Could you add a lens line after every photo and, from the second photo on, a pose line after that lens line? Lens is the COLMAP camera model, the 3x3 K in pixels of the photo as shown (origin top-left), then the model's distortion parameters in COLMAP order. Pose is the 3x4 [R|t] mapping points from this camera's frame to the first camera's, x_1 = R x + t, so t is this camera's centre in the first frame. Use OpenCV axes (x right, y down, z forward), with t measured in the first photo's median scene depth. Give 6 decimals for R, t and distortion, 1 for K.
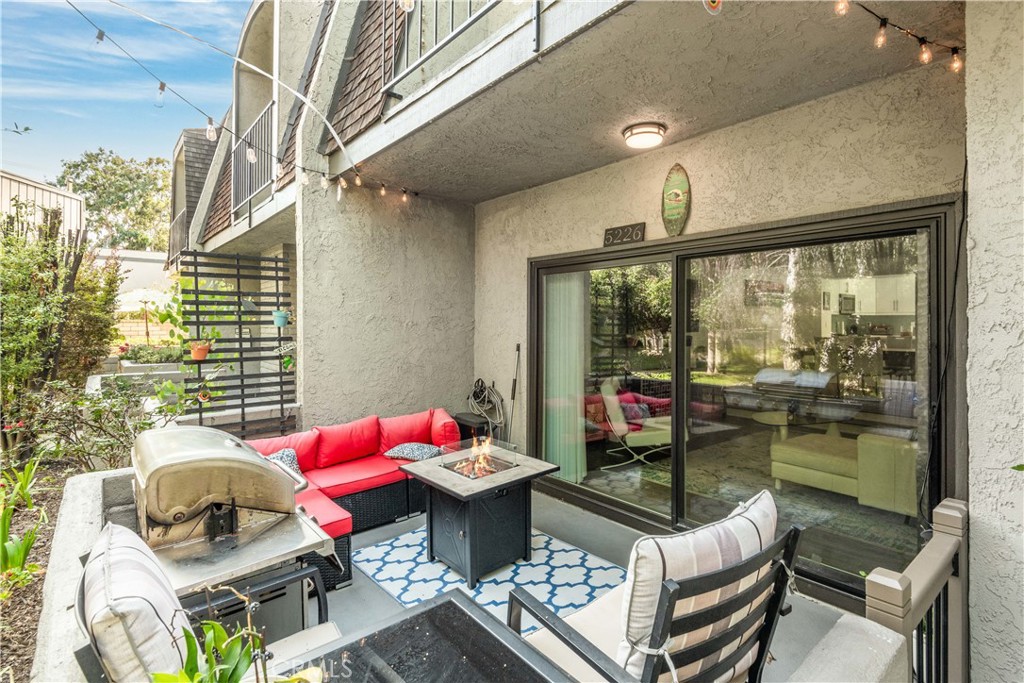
lens RADIAL K [[498.0, 0, 530.0], [0, 498.0, 323.0], [0, 0, 1]] dist [0.022879, -0.000106]
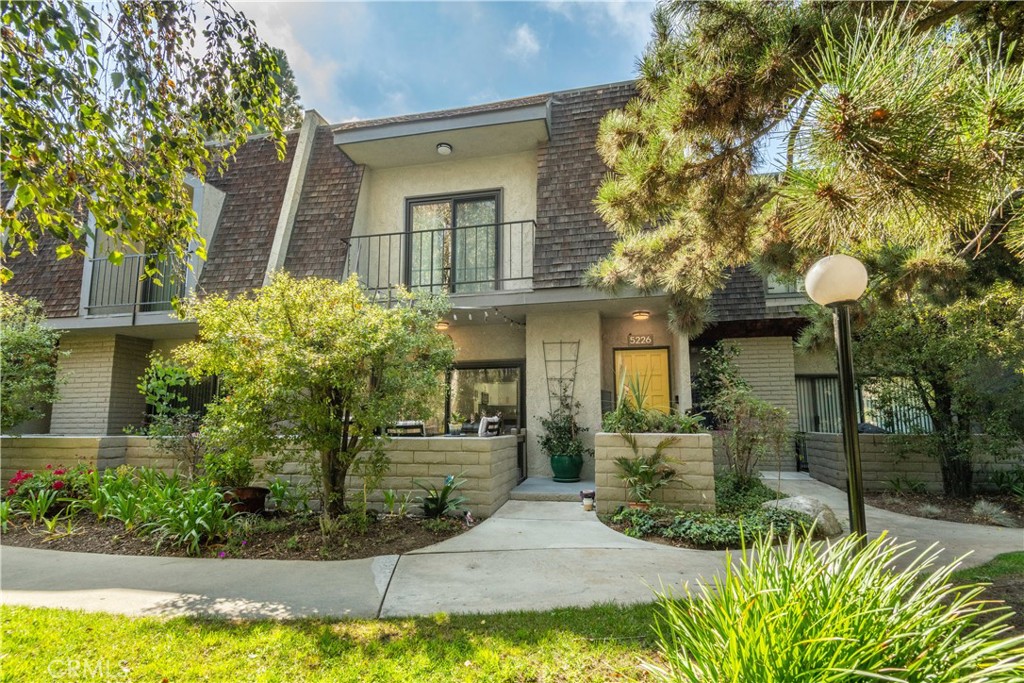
lens RADIAL K [[475.8, 0, 512.2], [0, 475.8, 365.0], [0, 0, 1]] dist [0.000192, -0.000010]
pose [[0.797782, 0.067805, 0.599122, -0.729284], [0.004533, 0.992954, -0.118412, 0.115590], [-0.602930, 0.097183, 0.791853, -0.937040]]
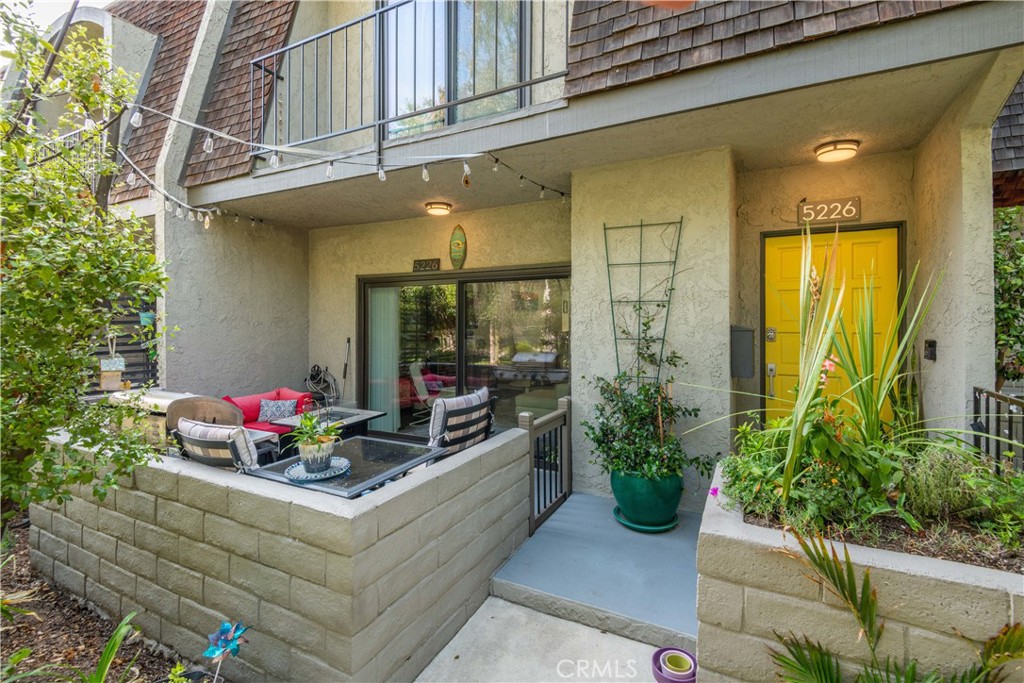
lens RADIAL K [[457.8, 0, 516.1], [0, 457.8, 325.0], [0, 0, 1]] dist [0.002148, 0.000010]
pose [[0.925562, -0.004332, 0.378572, -0.076649], [0.002597, 0.999984, 0.005093, 0.002494], [-0.378587, -0.003731, 0.925558, -0.349691]]
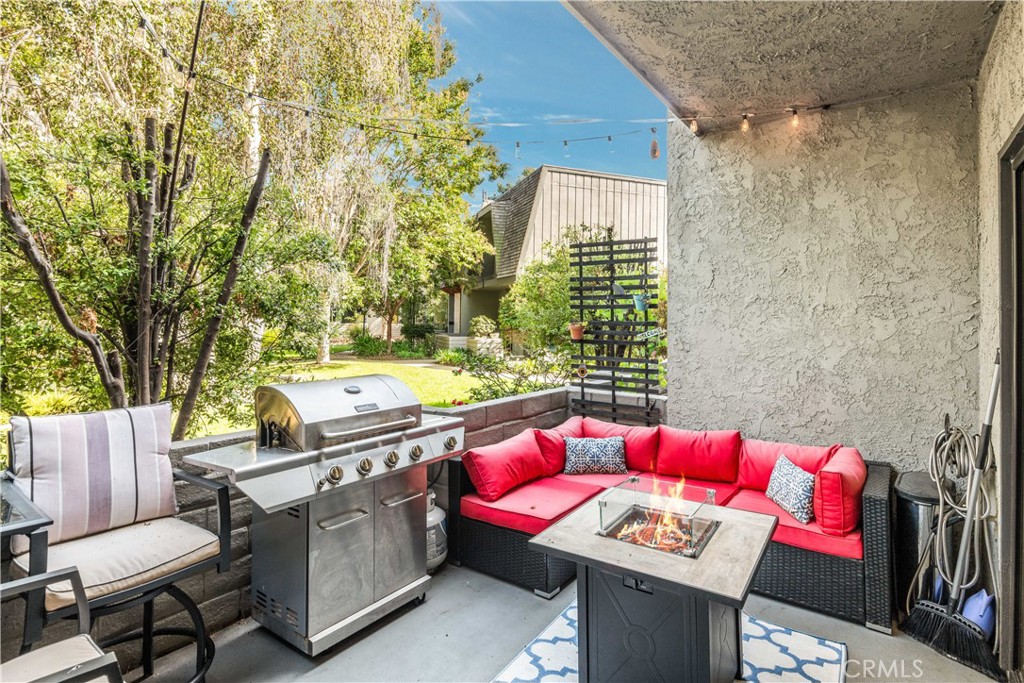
lens RADIAL K [[512.8, 0, 512.6], [0, 512.8, 315.9], [0, 0, 1]] dist [-0.000224, -0.000161]
pose [[0.223343, -0.000994, -0.974739, 0.353874], [-0.016782, 0.999847, -0.004865, 0.023933], [0.974595, 0.017445, 0.223292, 0.498206]]
